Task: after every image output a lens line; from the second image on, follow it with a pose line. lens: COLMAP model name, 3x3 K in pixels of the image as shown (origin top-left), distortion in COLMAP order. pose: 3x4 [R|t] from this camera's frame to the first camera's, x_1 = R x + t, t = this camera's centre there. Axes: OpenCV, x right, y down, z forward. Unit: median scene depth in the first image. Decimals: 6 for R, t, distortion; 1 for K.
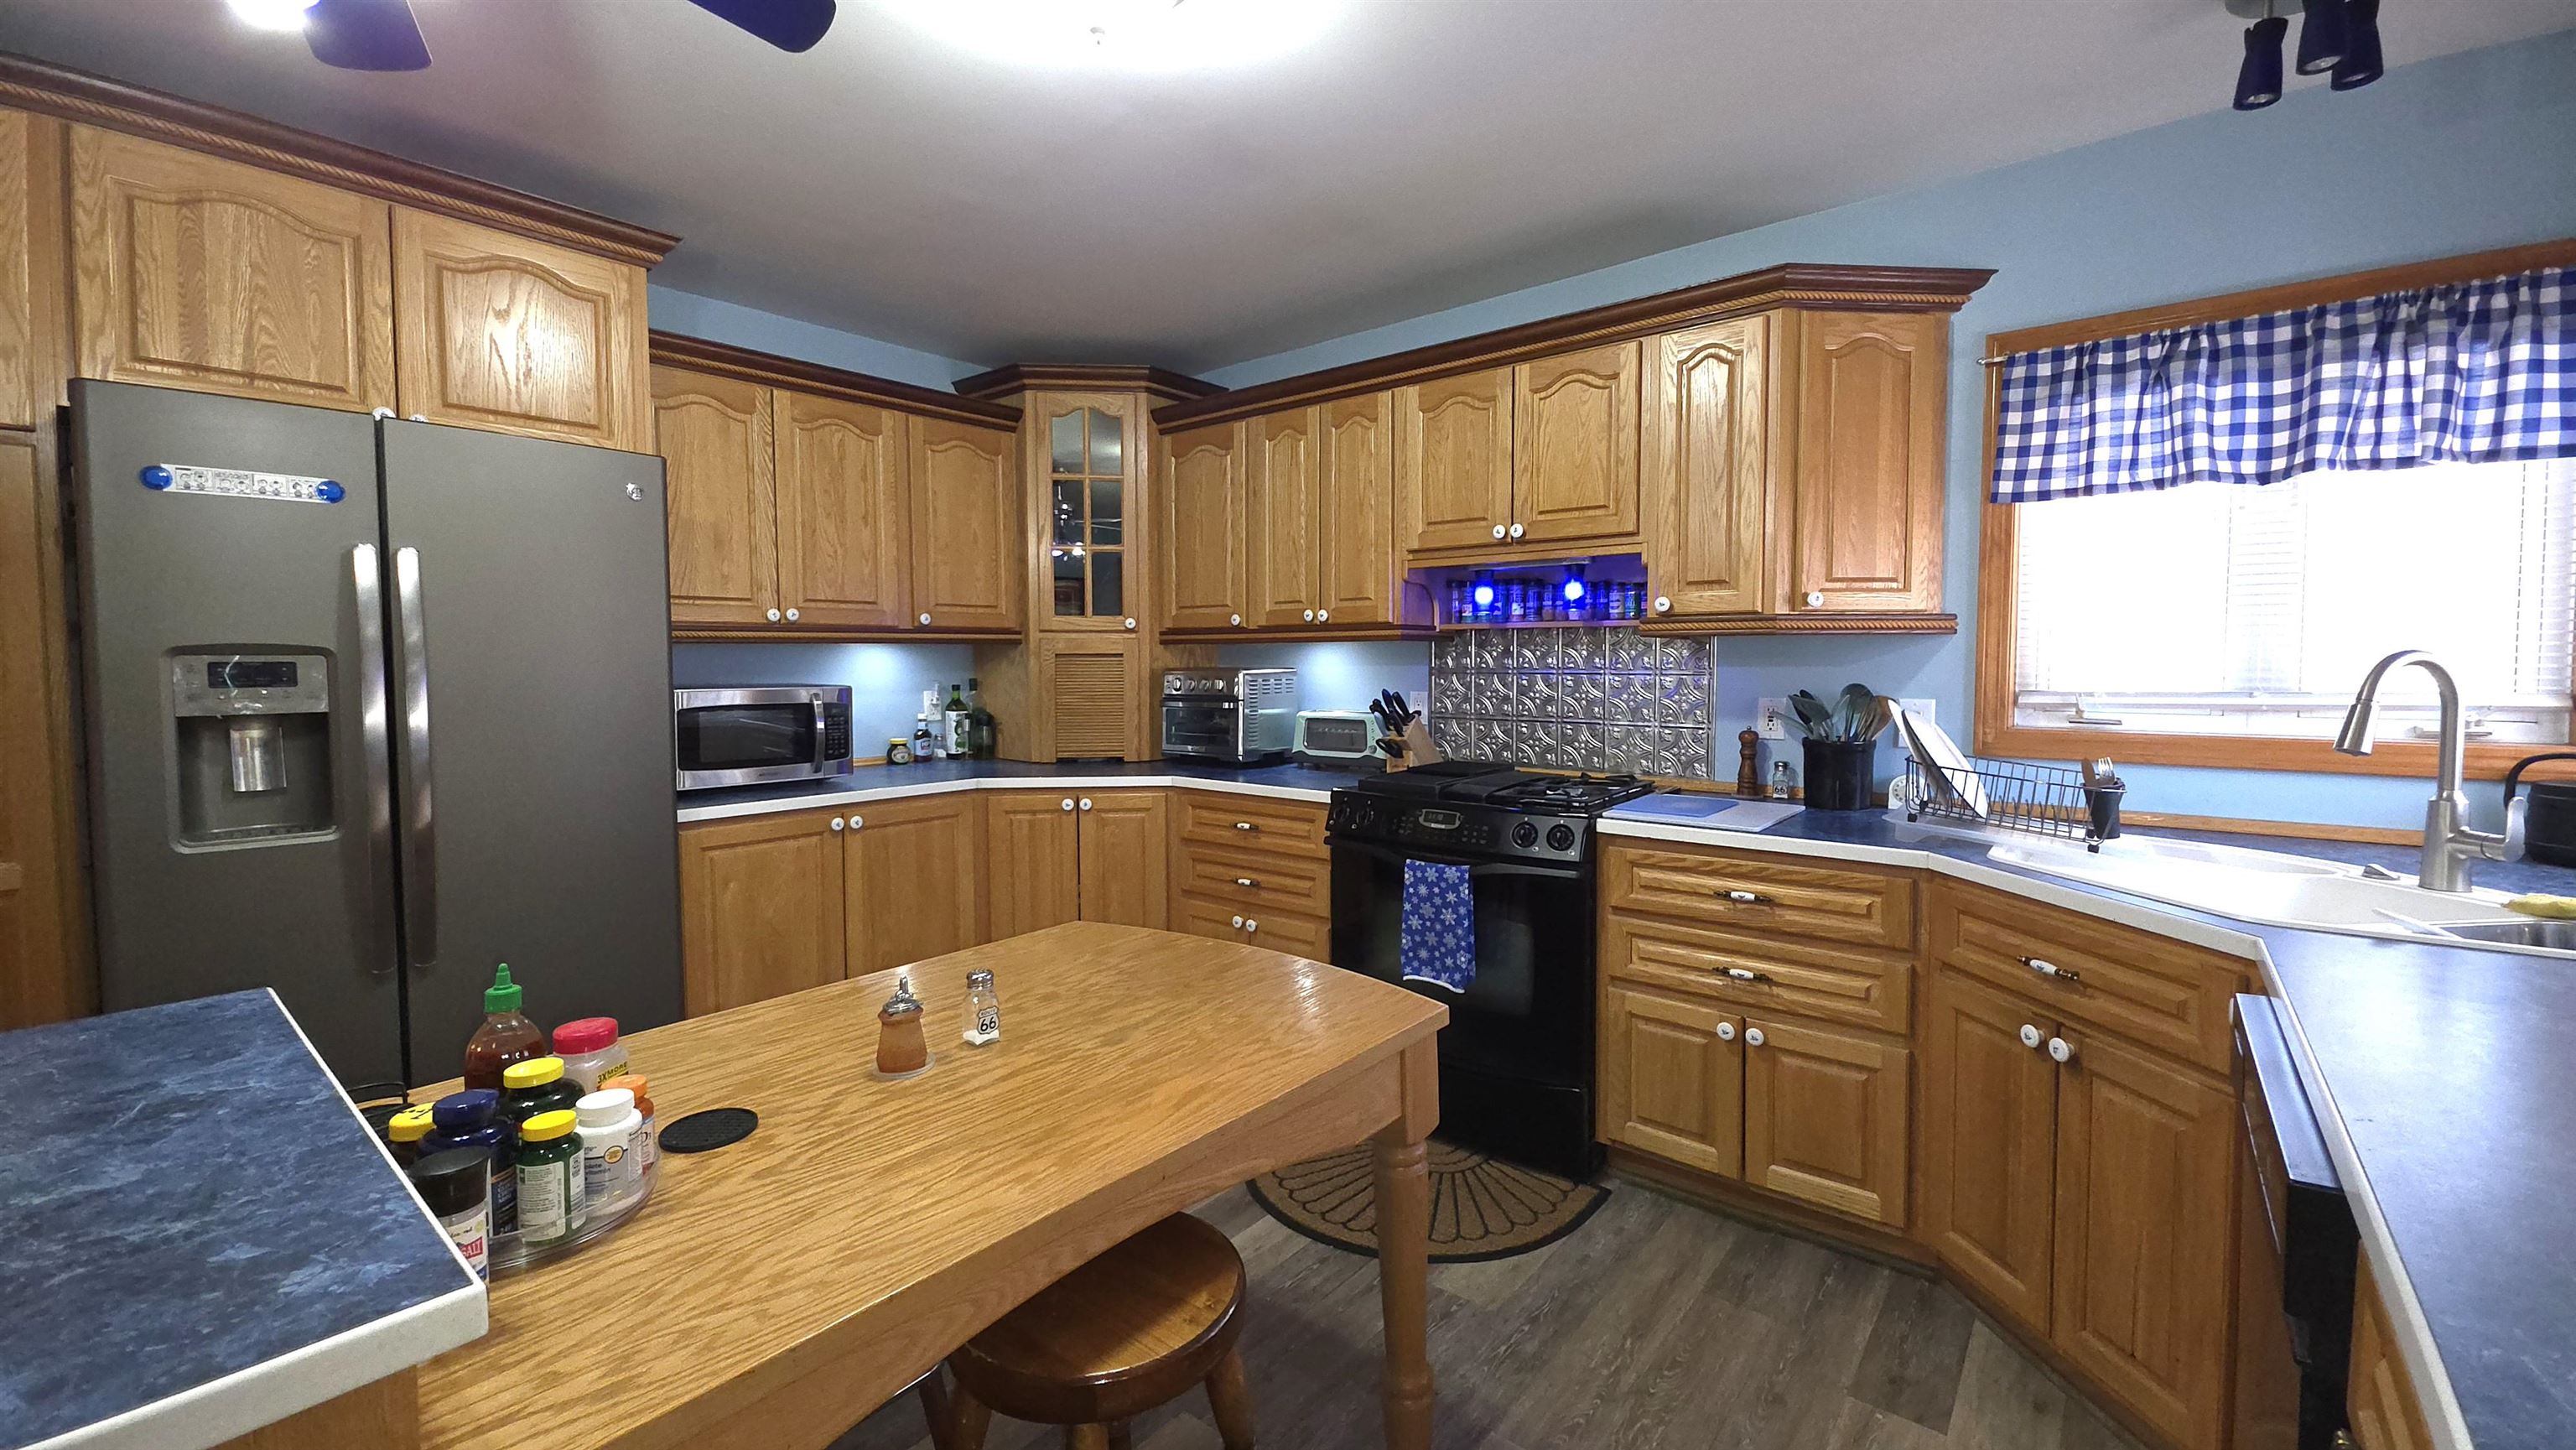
lens RADIAL K [[1019.5, 0, 1276.4], [0, 1019.5, 709.1], [0, 0, 1]] dist [0.013074, -0.006885]
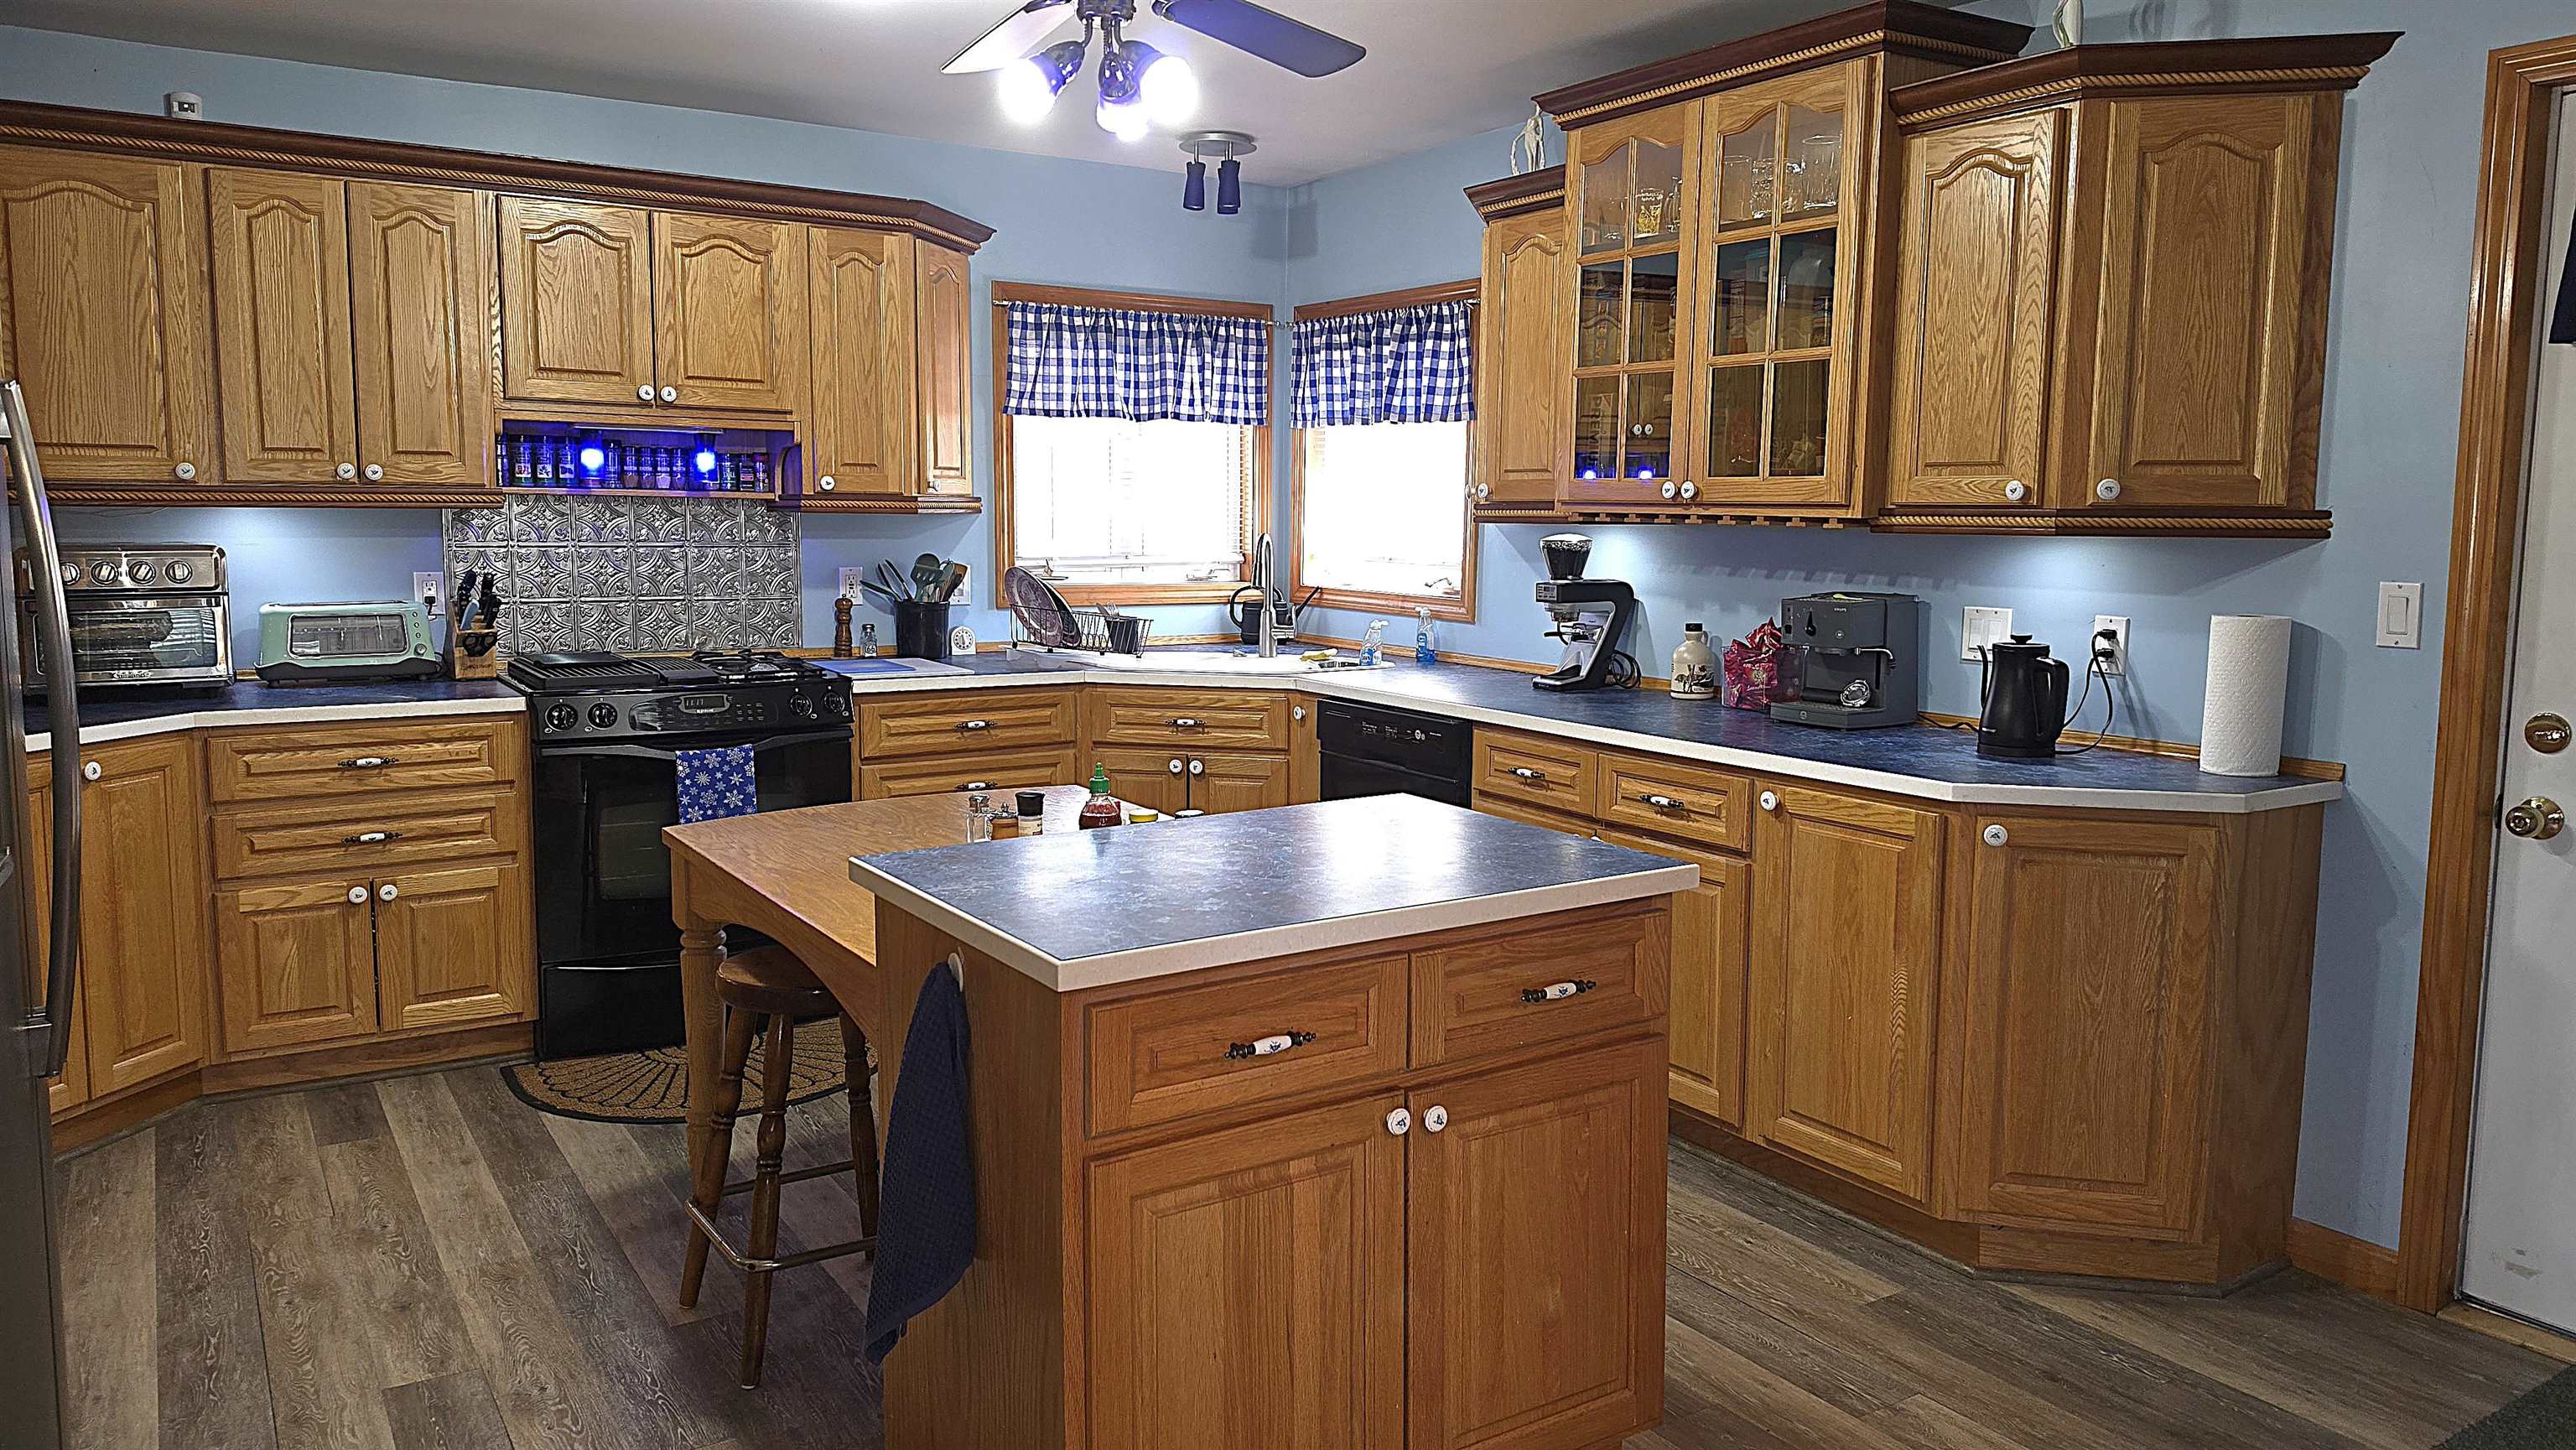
lens RADIAL K [[1792.6, 0, 1294.8], [0, 1792.6, 711.6], [0, 0, 1]] dist [0.138045, -0.243294]
pose [[0.299599, -0.104641, 0.948309, -1.445032], [0.033982, 0.994507, 0.099003, -0.038803], [-0.953460, 0.002564, 0.301510, -0.048717]]
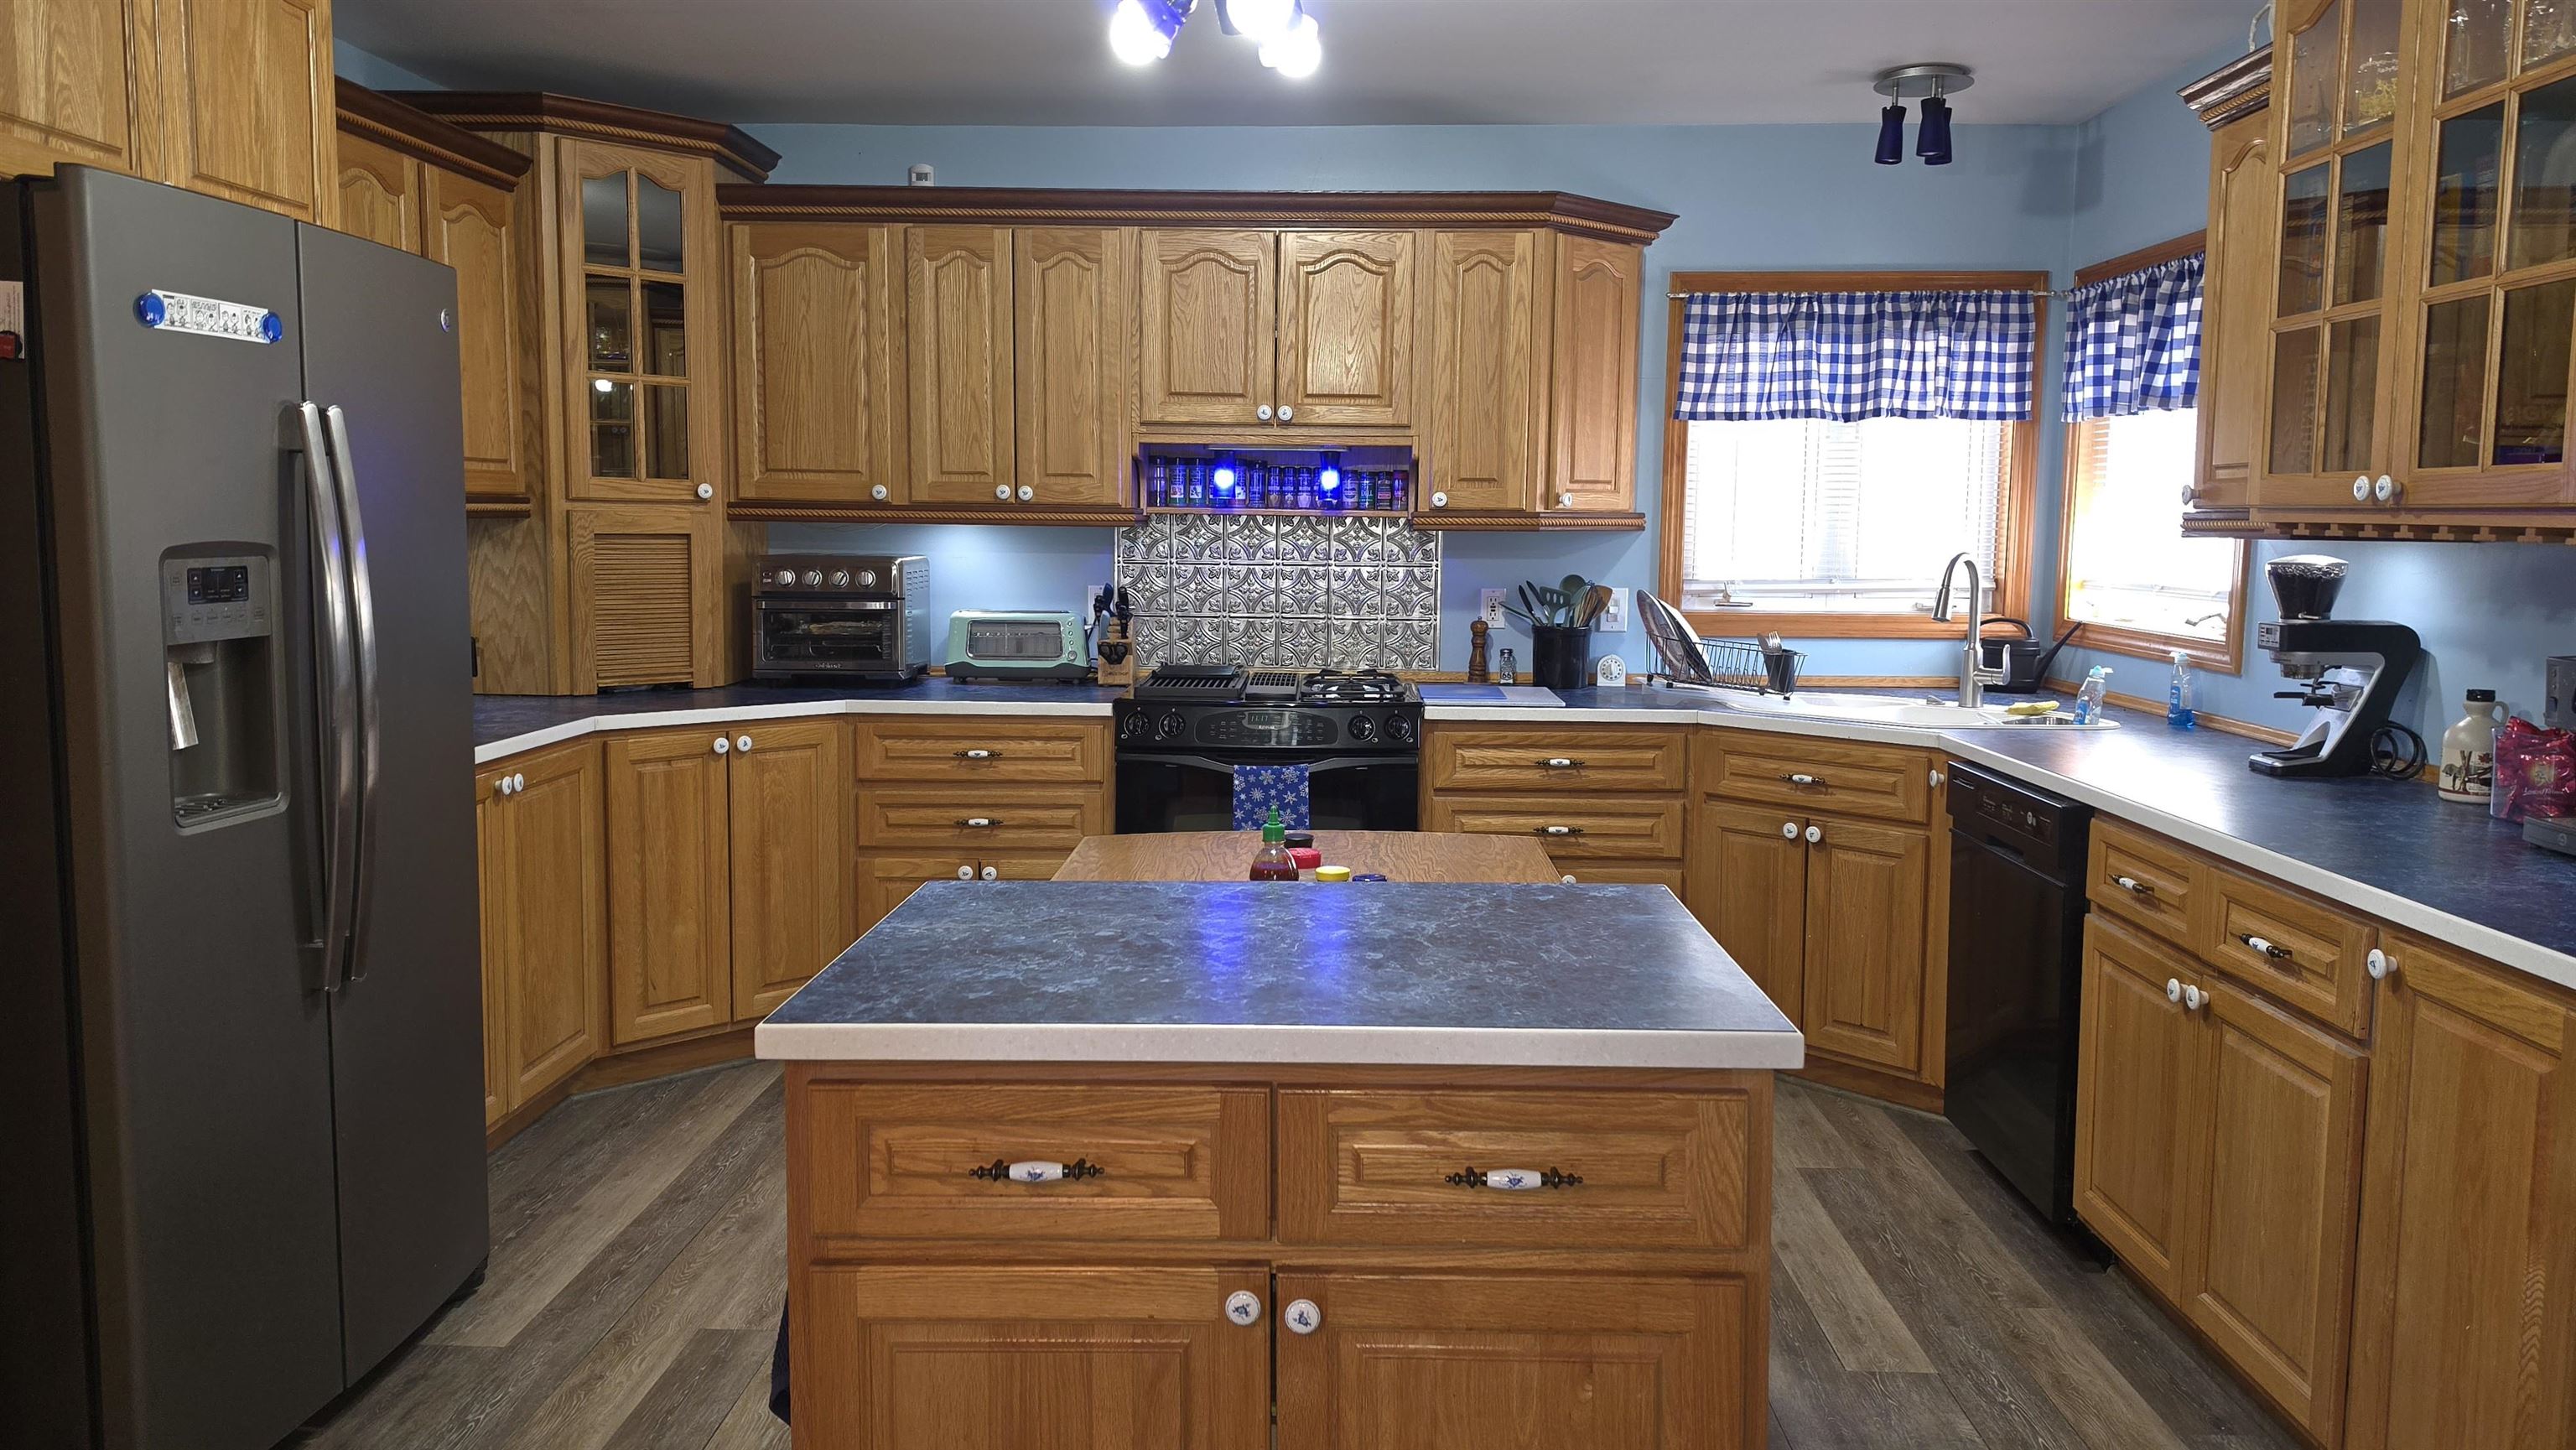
lens RADIAL K [[1811.4, 0, 1250.3], [0, 1811.4, 711.4], [0, 0, 1]] dist [0.099283, -0.113510]
pose [[0.793466, -0.054206, 0.606195, -0.987683], [0.017577, 0.997651, 0.066203, -0.014720], [-0.608360, -0.041875, 0.792556, -0.378241]]
